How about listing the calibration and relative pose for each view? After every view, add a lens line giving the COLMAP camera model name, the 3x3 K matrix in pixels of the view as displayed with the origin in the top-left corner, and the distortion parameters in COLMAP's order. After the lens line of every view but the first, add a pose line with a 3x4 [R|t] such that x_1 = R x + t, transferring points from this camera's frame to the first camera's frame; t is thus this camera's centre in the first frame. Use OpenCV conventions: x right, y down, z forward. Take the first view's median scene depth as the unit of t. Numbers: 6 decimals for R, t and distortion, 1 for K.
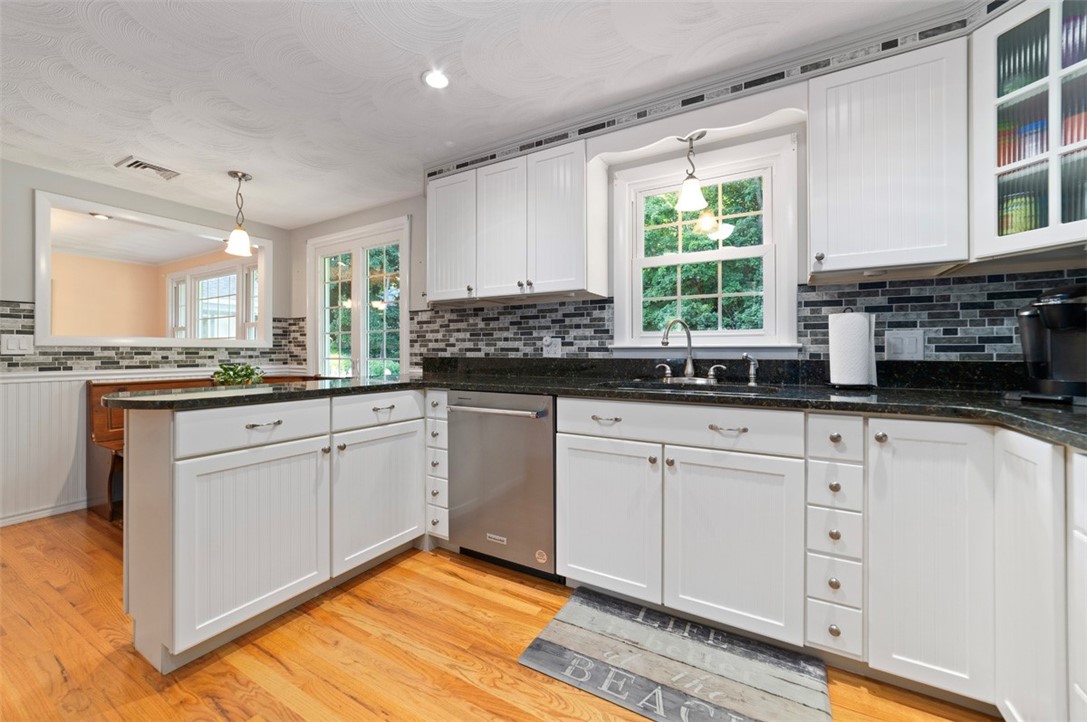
lens RADIAL K [[425.2, 0, 547.9], [0, 425.2, 350.2], [0, 0, 1]] dist [-0.017269, 0.005614]
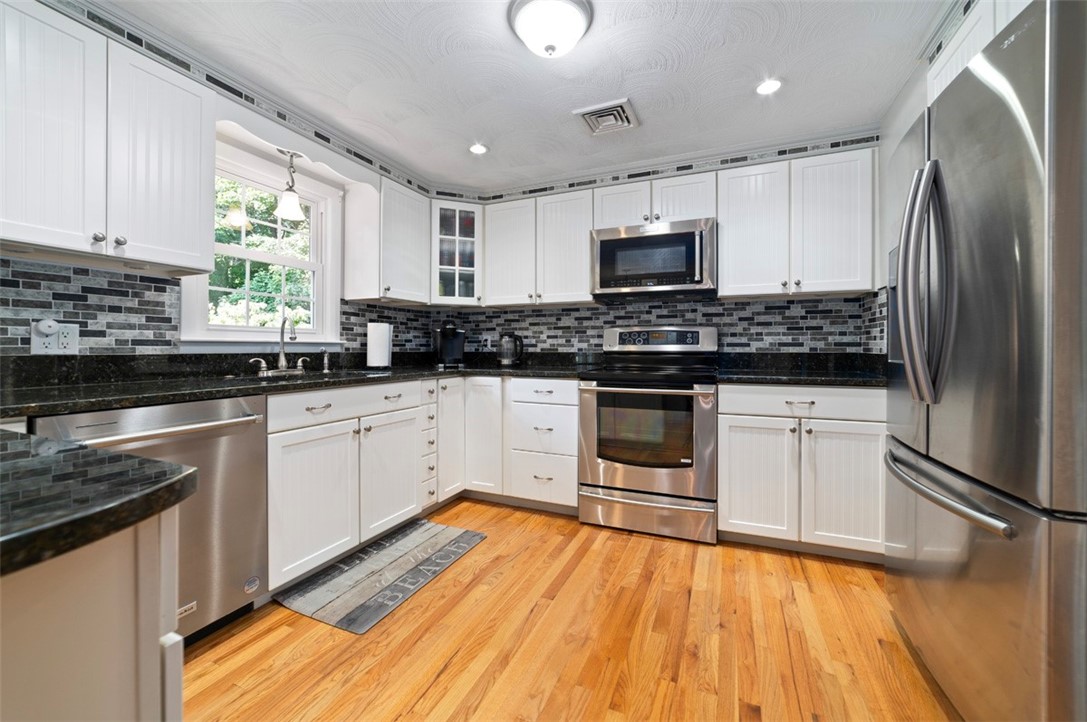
lens RADIAL K [[425.2, 0, 526.6], [0, 425.2, 345.1], [0, 0, 1]] dist [-0.017269, 0.005614]
pose [[-0.079251, 0.006580, 0.996833, -0.811789], [-0.005393, 0.999961, -0.007029, 0.005257], [-0.996840, -0.005933, -0.079212, 0.462402]]
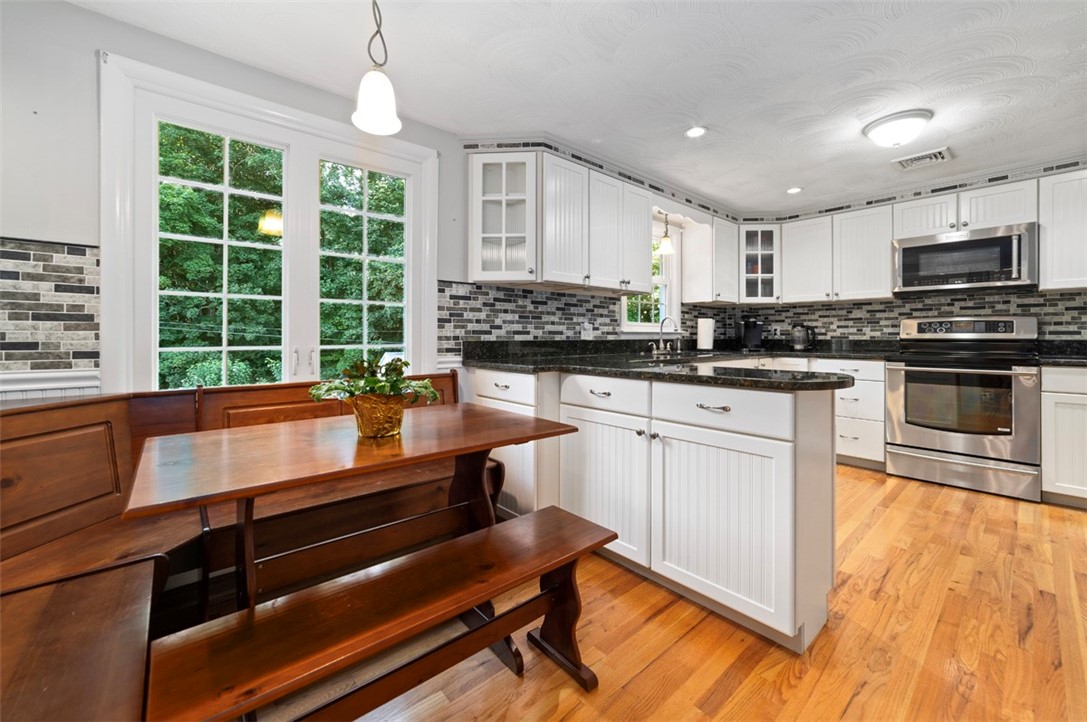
lens RADIAL K [[425.2, 0, 531.6], [0, 425.2, 334.5], [0, 0, 1]] dist [-0.017269, 0.005614]
pose [[0.342570, 0.002767, 0.939488, -1.504101], [-0.004199, 0.999990, -0.001414, 0.006573], [-0.939483, -0.003461, 0.342578, 0.911763]]
